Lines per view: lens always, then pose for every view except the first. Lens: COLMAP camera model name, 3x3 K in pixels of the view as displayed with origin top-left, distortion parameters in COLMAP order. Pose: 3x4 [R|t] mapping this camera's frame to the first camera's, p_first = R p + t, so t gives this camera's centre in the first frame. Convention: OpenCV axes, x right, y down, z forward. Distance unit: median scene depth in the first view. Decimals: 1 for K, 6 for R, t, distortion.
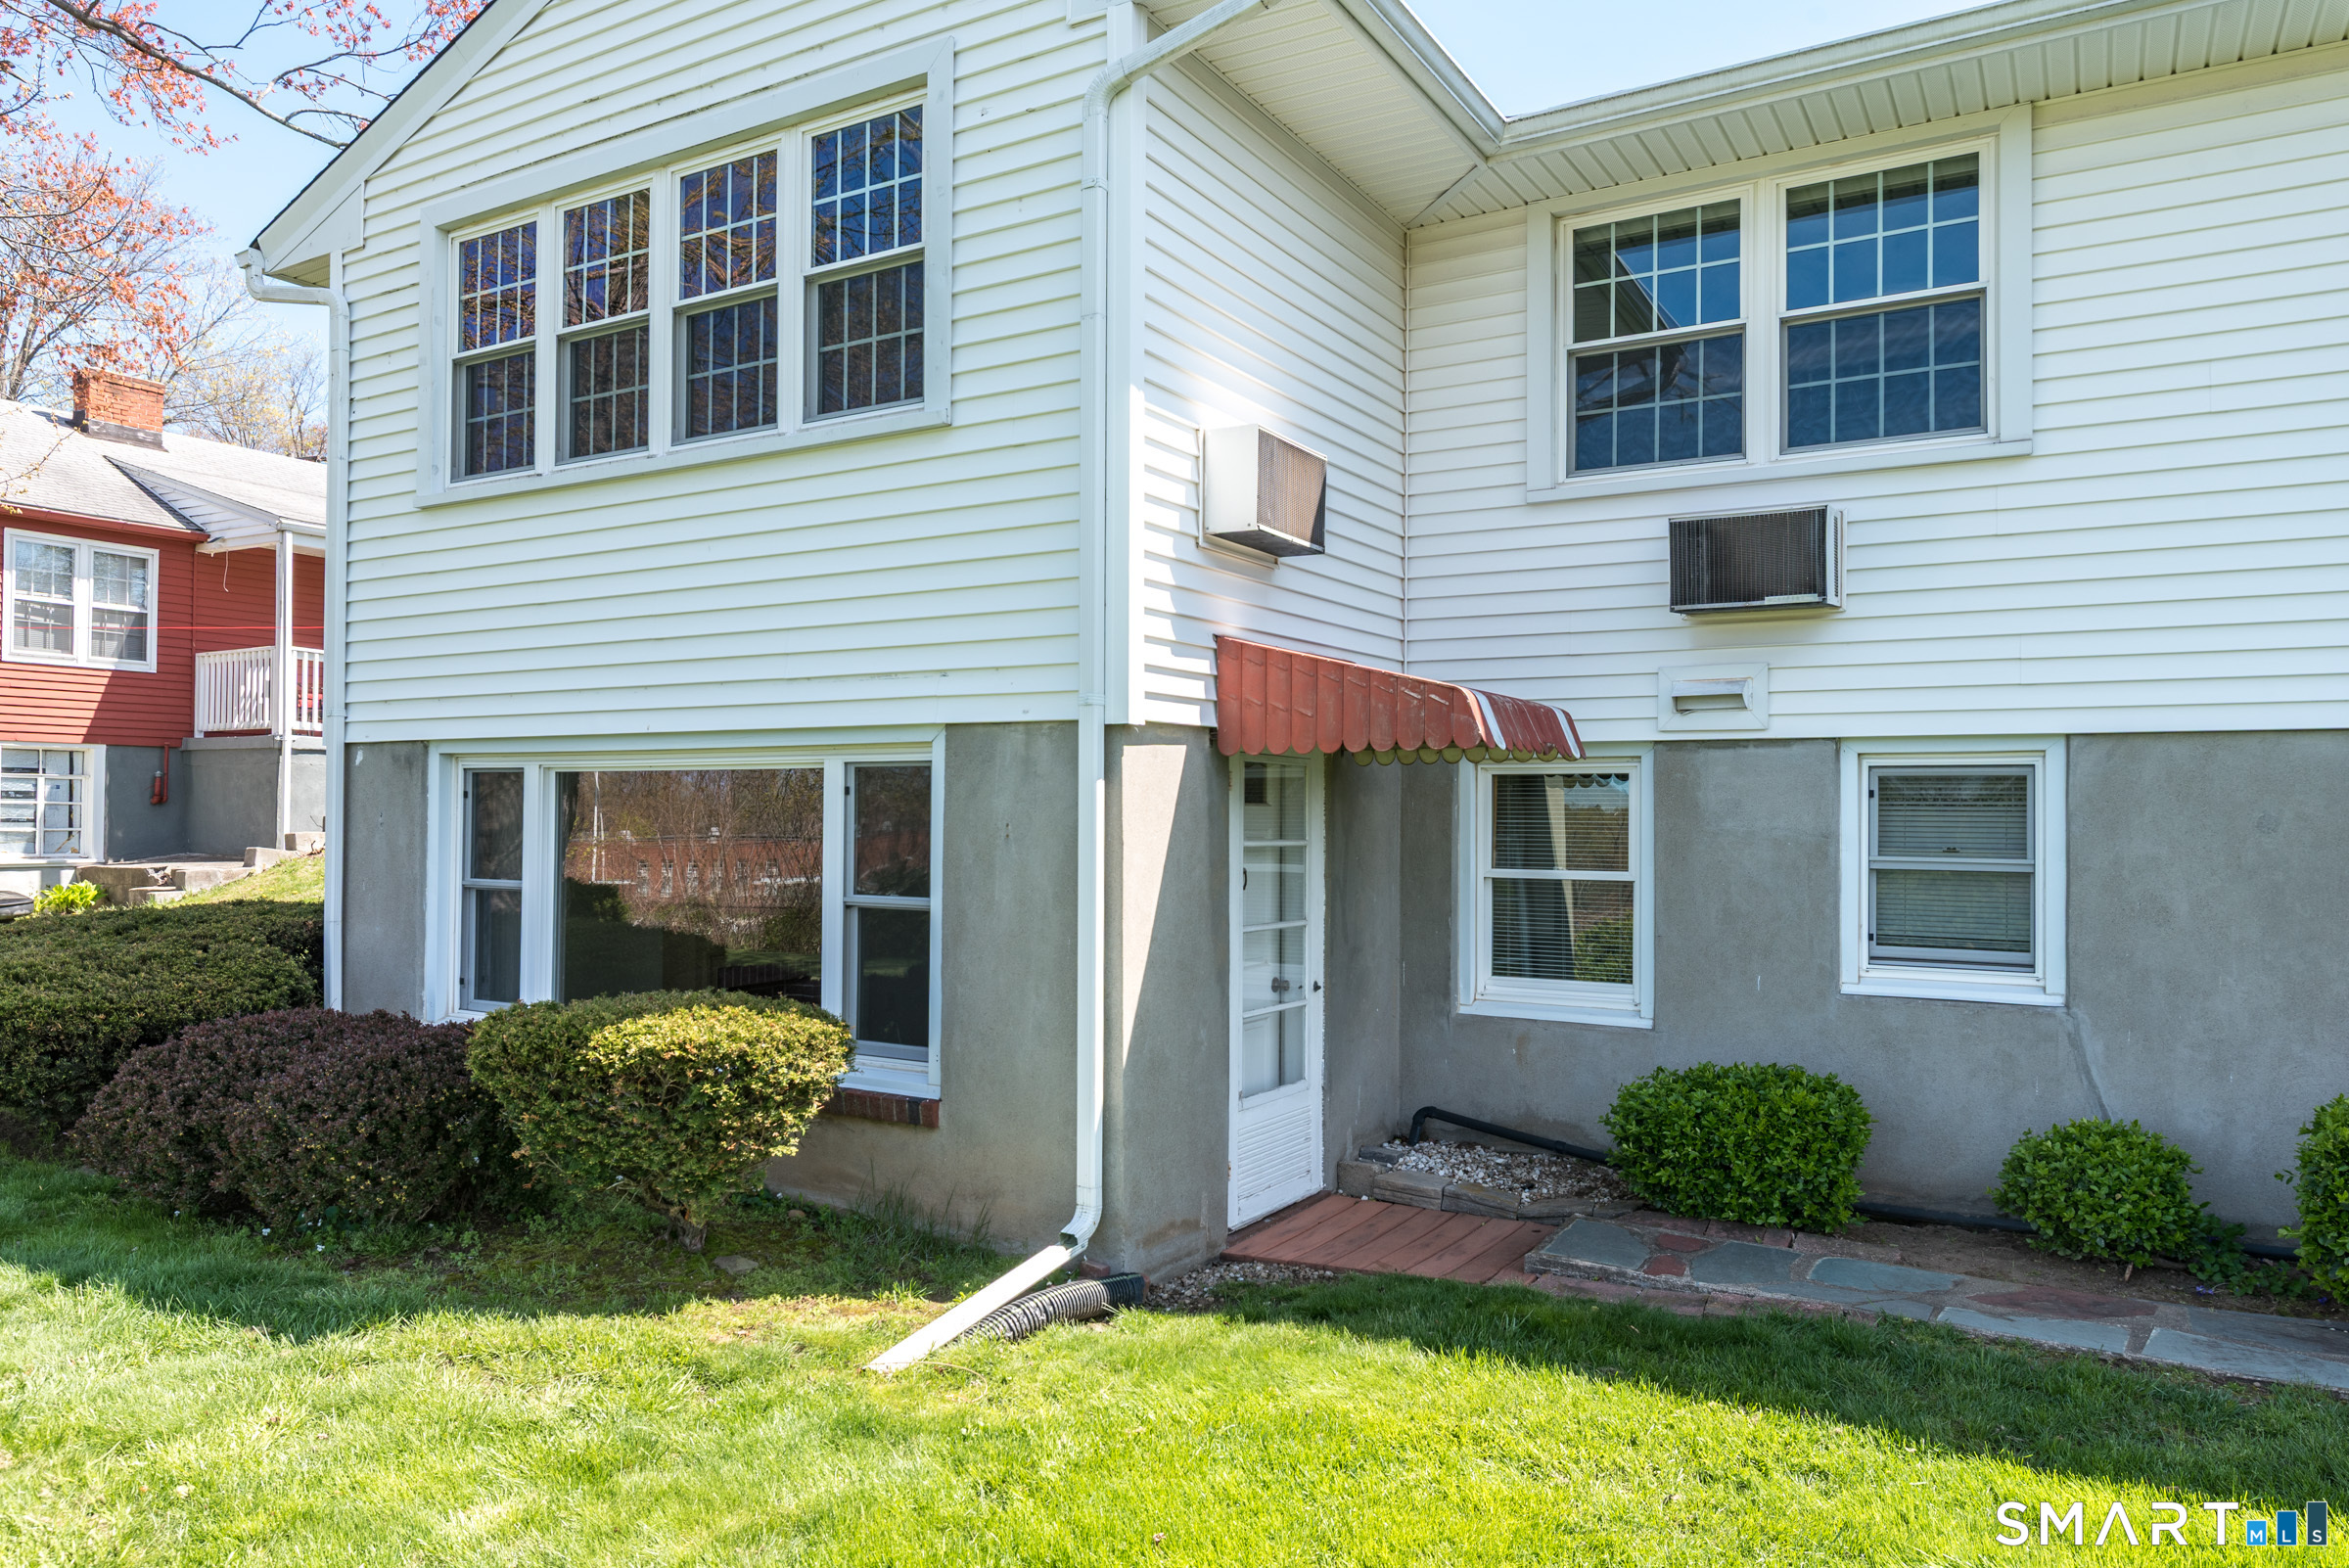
lens RADIAL K [[1513.7, 0, 1064.6], [0, 1513.7, 773.9], [0, 0, 1]] dist [-0.001644, 0.000468]
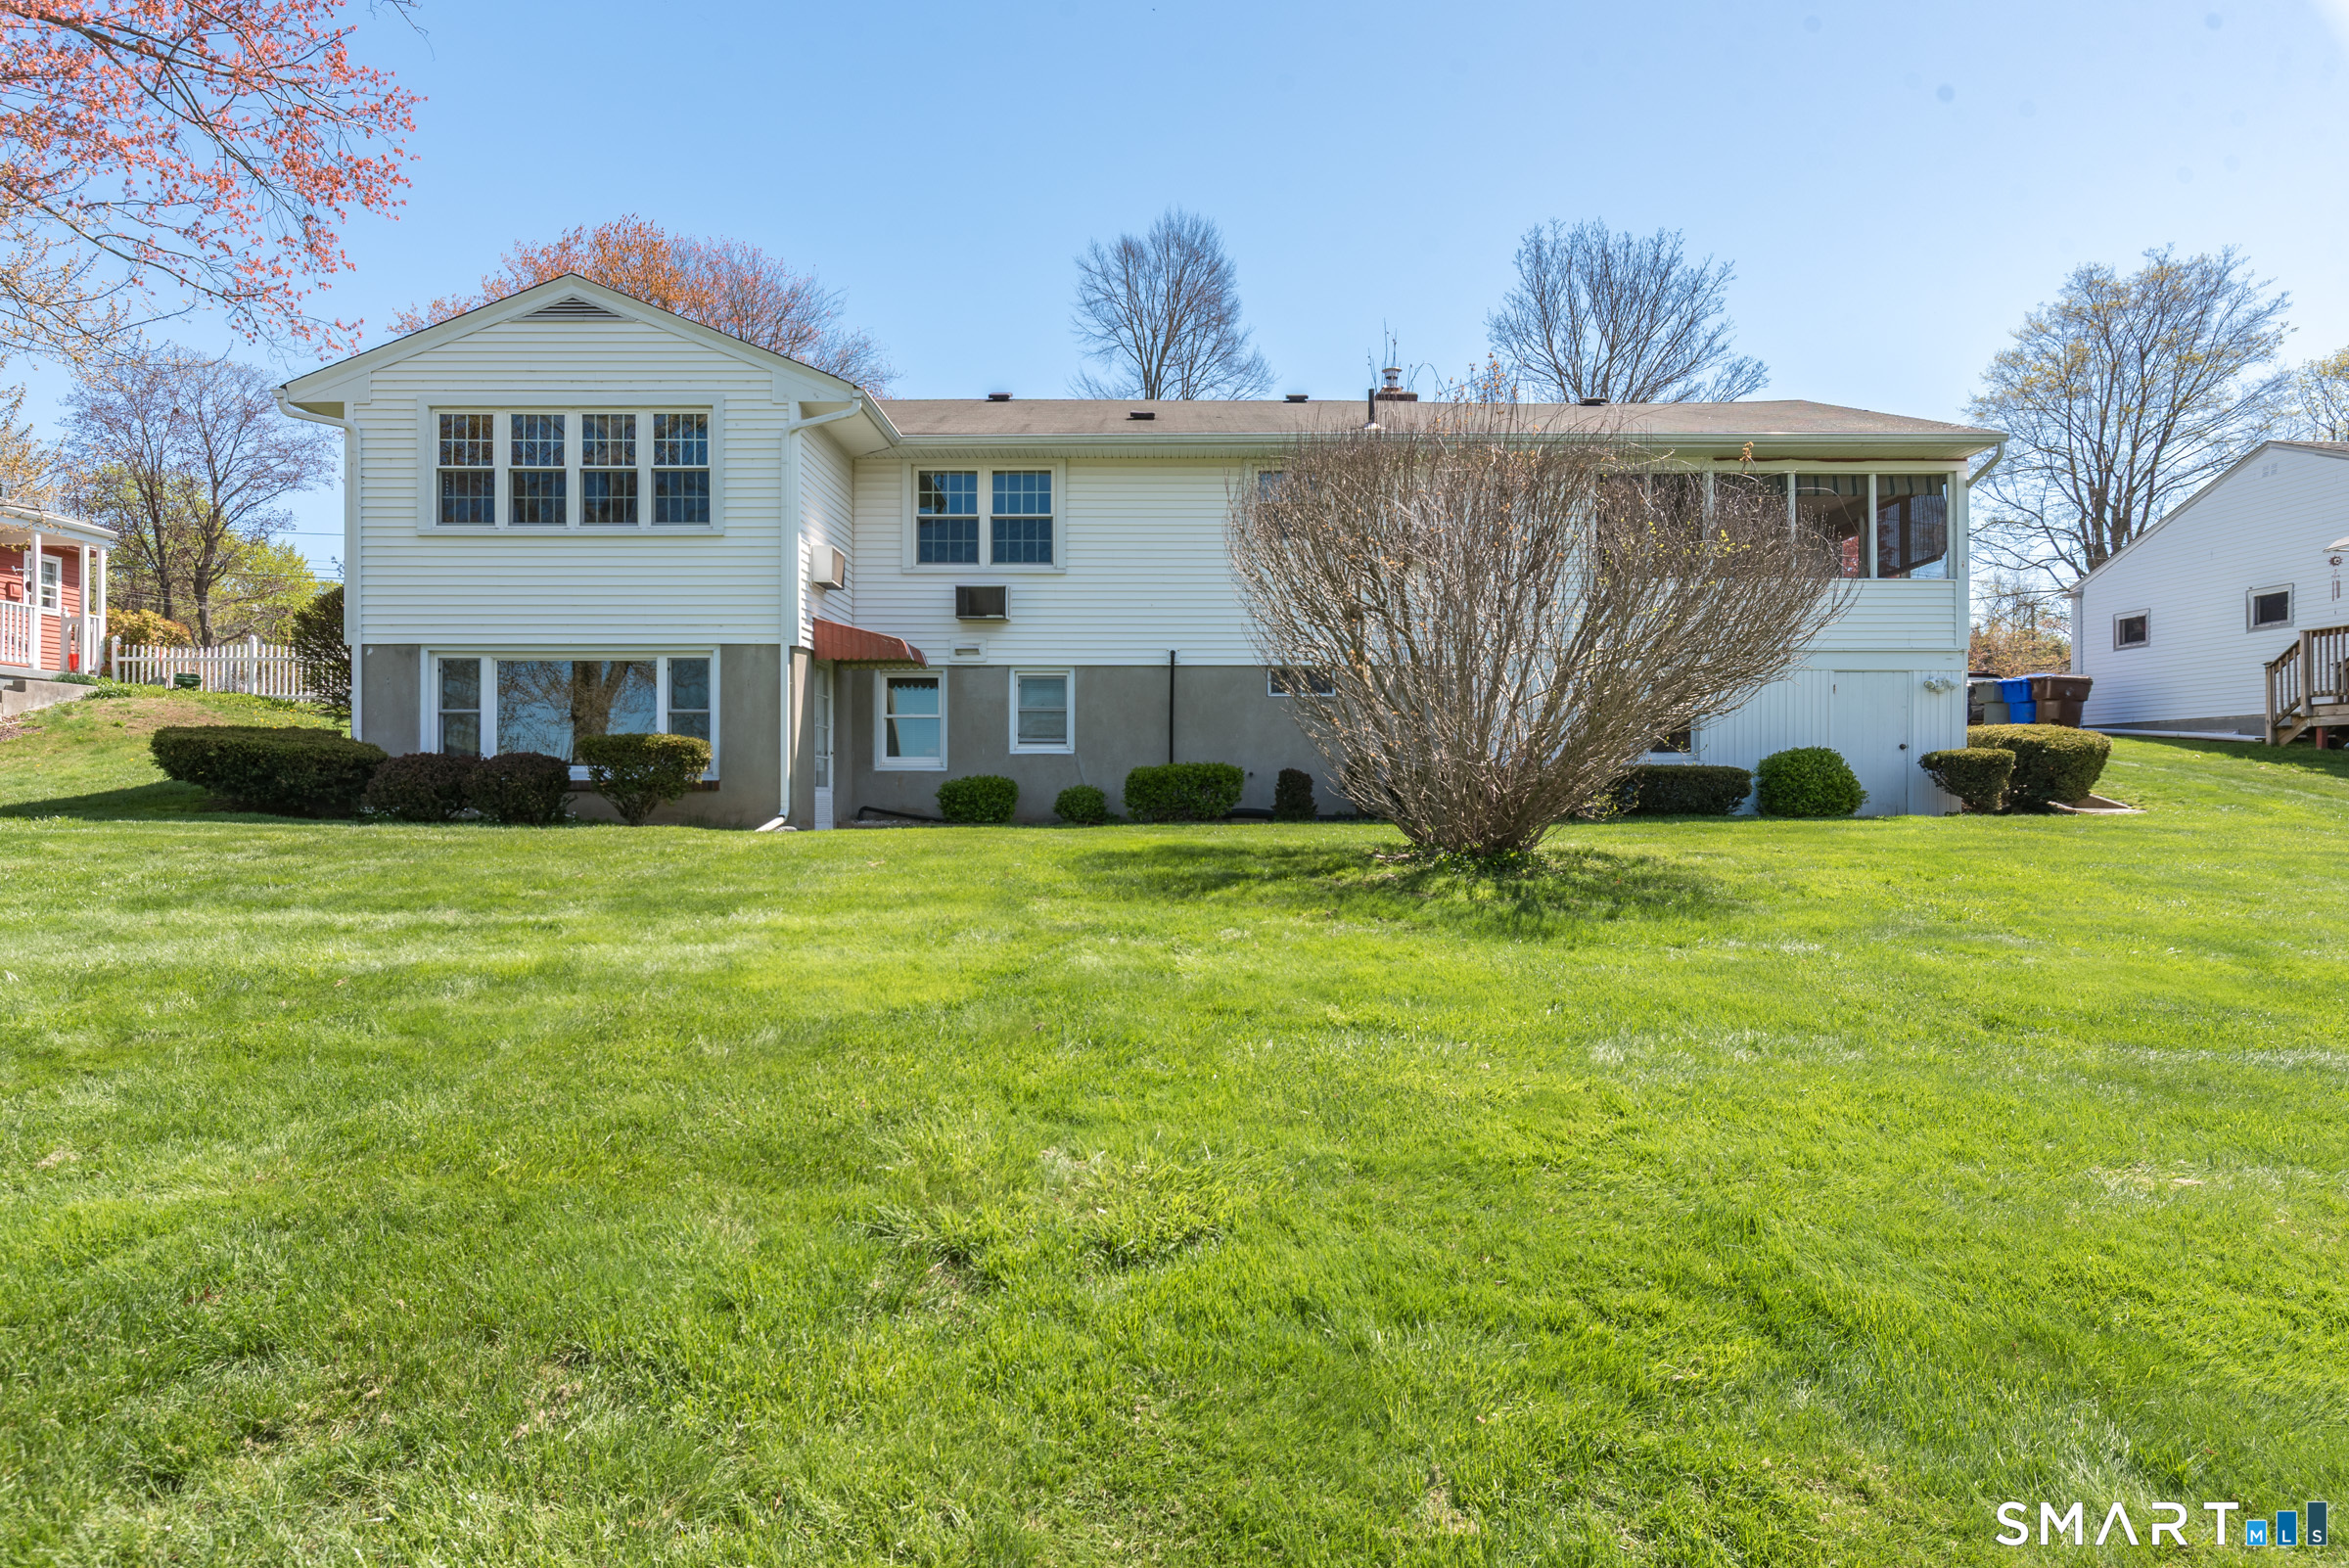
lens RADIAL K [[1287.7, 0, 1167.5], [0, 1287.7, 773.8], [0, 0, 1]] dist [-0.002196, 0.000010]
pose [[0.821489, -0.010595, 0.570125, -0.657240], [-0.003081, 0.999730, 0.023018, 0.128615], [-0.570215, -0.020666, 0.821235, -1.221943]]
